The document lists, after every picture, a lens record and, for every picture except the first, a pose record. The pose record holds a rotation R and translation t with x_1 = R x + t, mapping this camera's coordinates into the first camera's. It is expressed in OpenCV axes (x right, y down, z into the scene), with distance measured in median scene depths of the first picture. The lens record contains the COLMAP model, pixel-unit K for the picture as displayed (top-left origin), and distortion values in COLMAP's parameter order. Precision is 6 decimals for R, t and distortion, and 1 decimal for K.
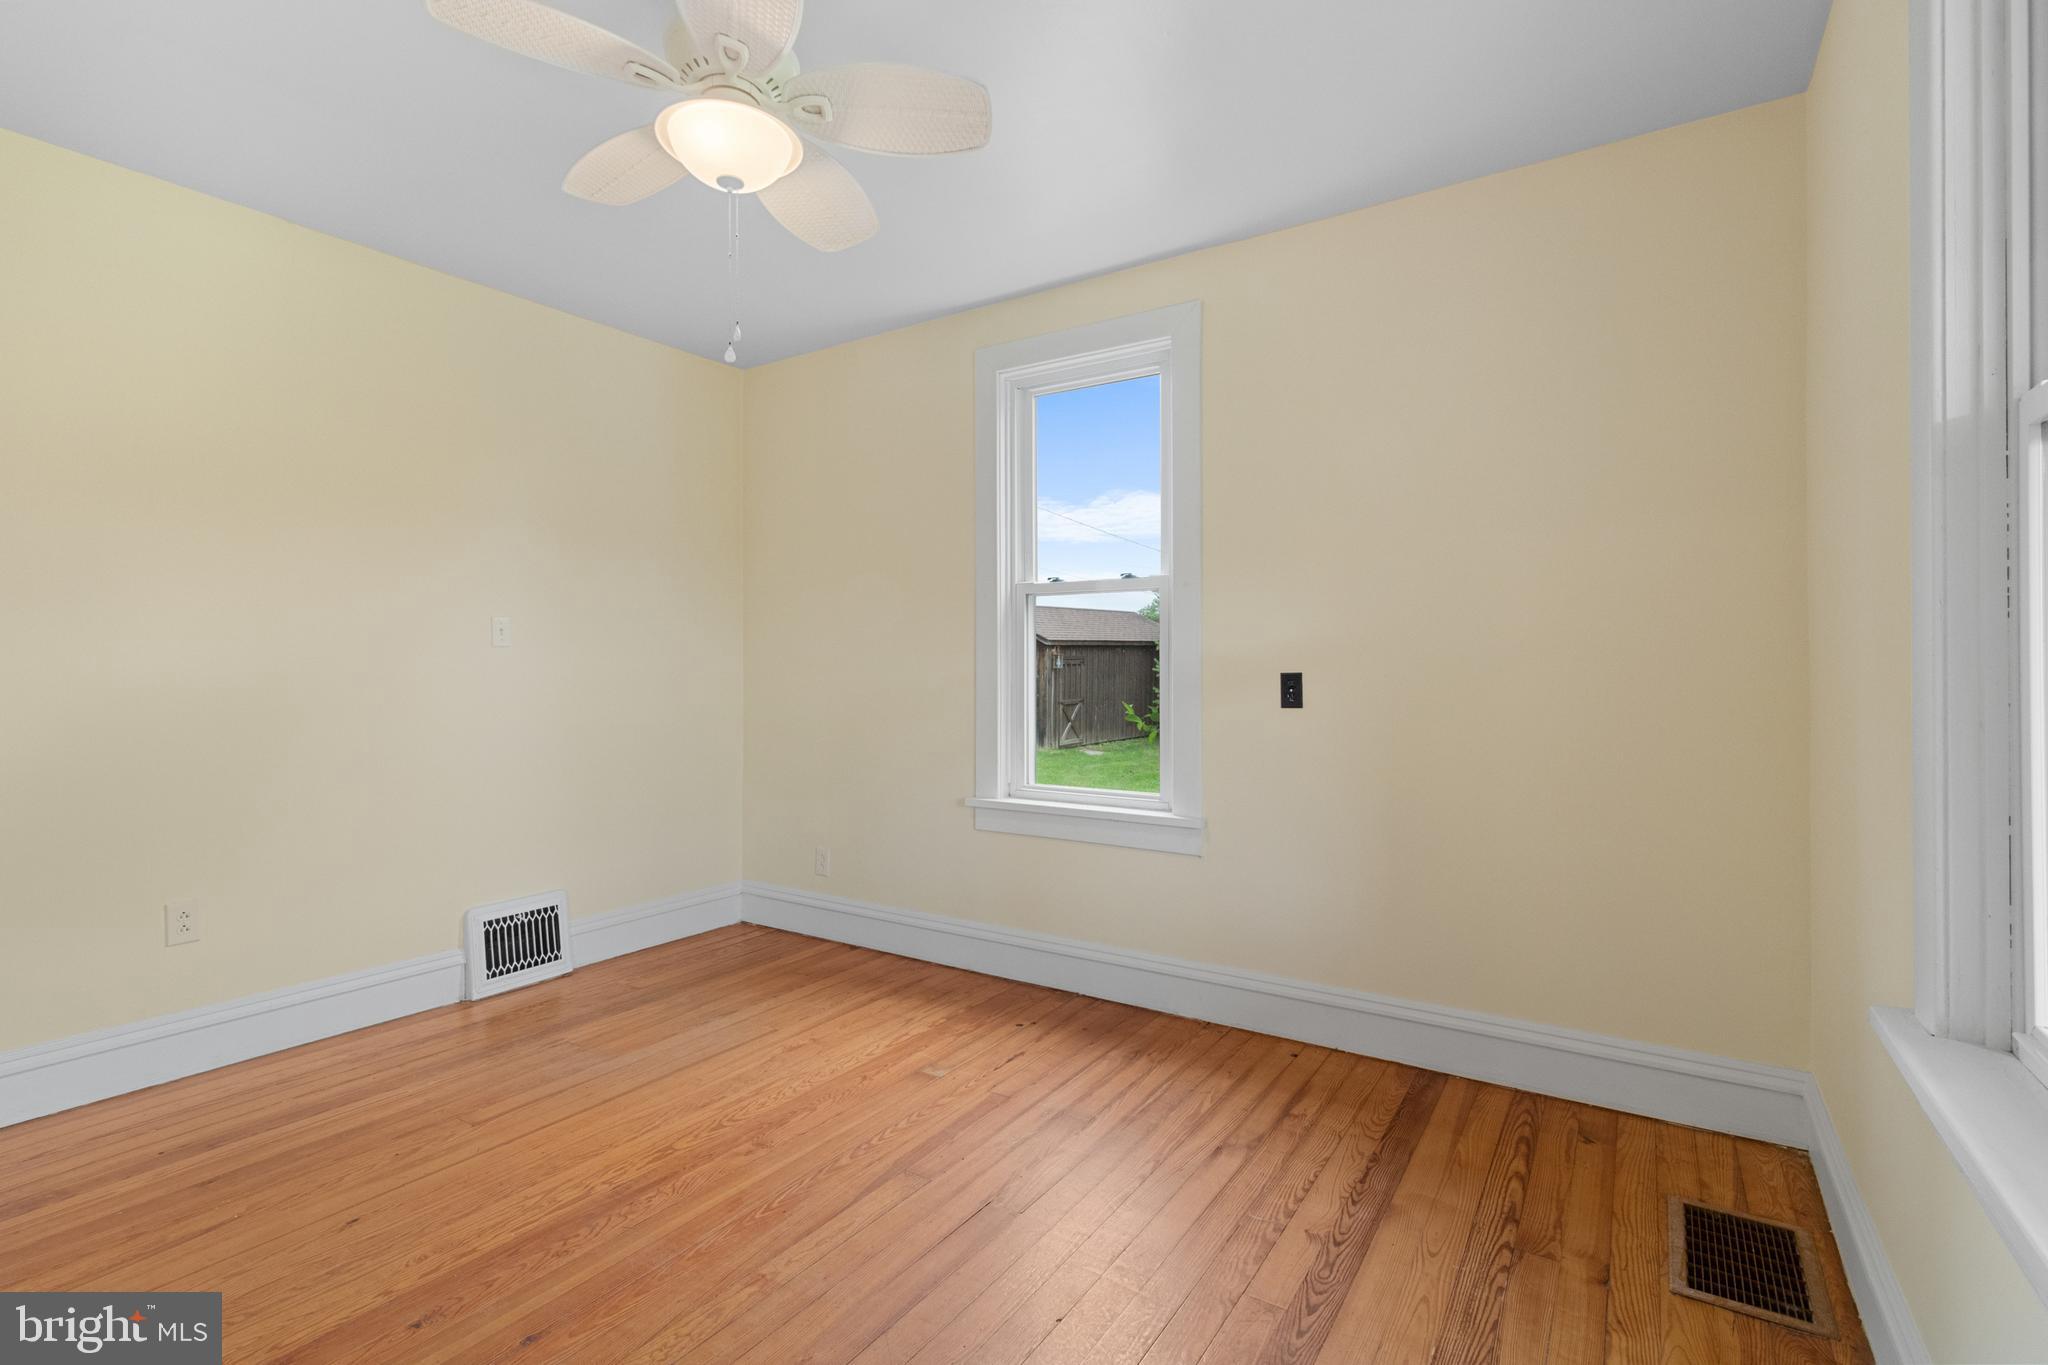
lens RADIAL K [[945.1, 0, 1016.6], [0, 945.1, 678.5], [0, 0, 1]] dist [-0.000465, -0.000056]
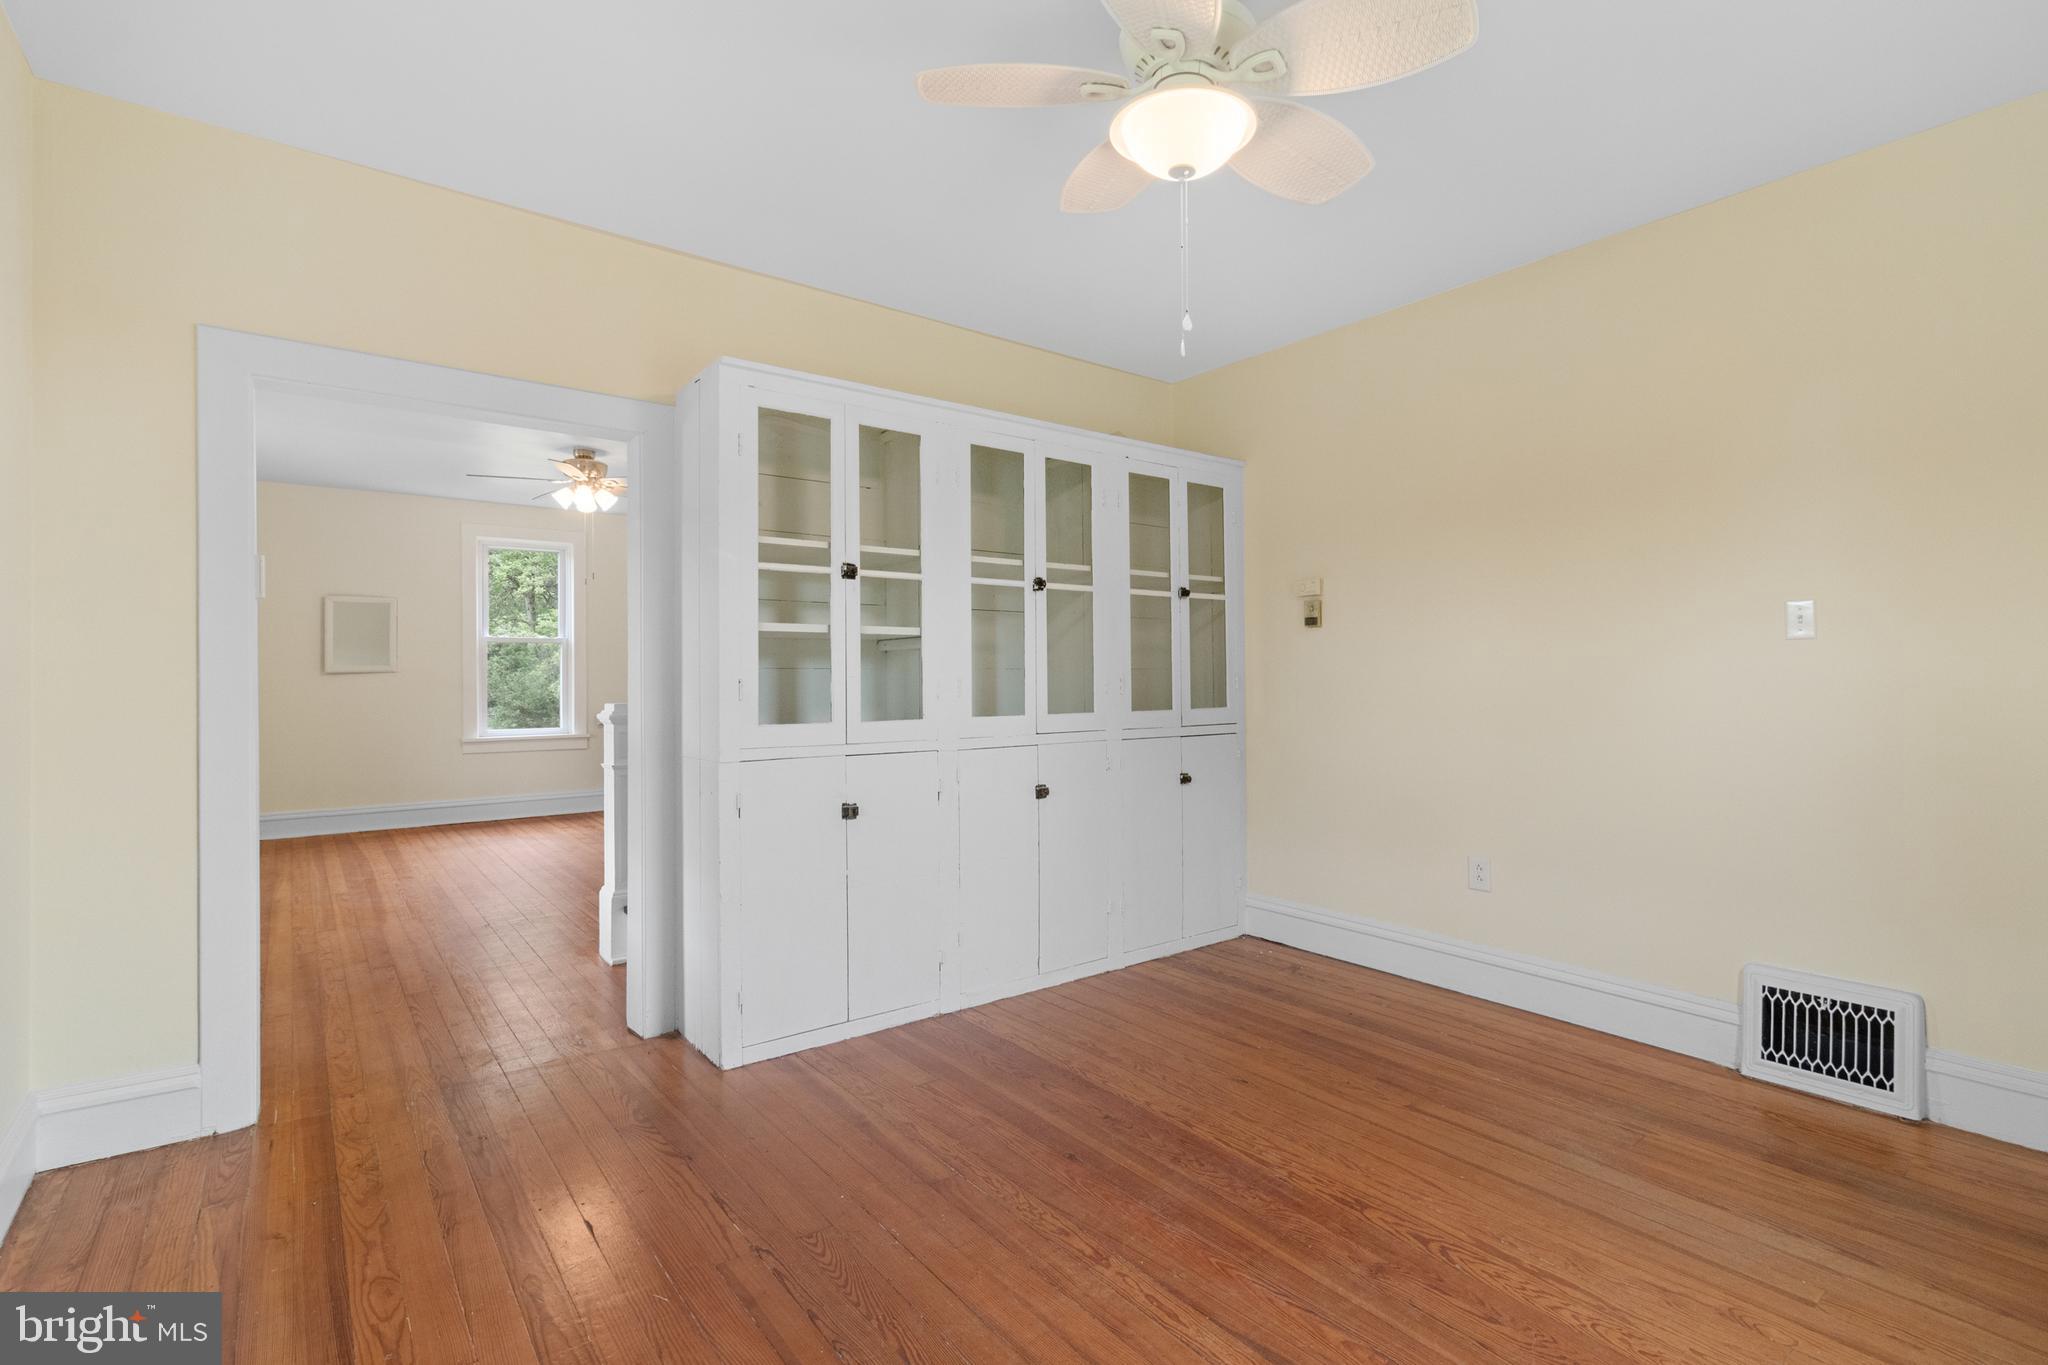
lens RADIAL K [[945.1, 0, 1016.6], [0, 945.1, 678.5], [0, 0, 1]] dist [-0.000465, -0.000056]
pose [[-0.316704, 0.008463, -0.948487, 0.512488], [-0.009528, 0.999881, 0.012103, -0.006211], [0.948477, 0.012871, -0.316586, 0.860364]]
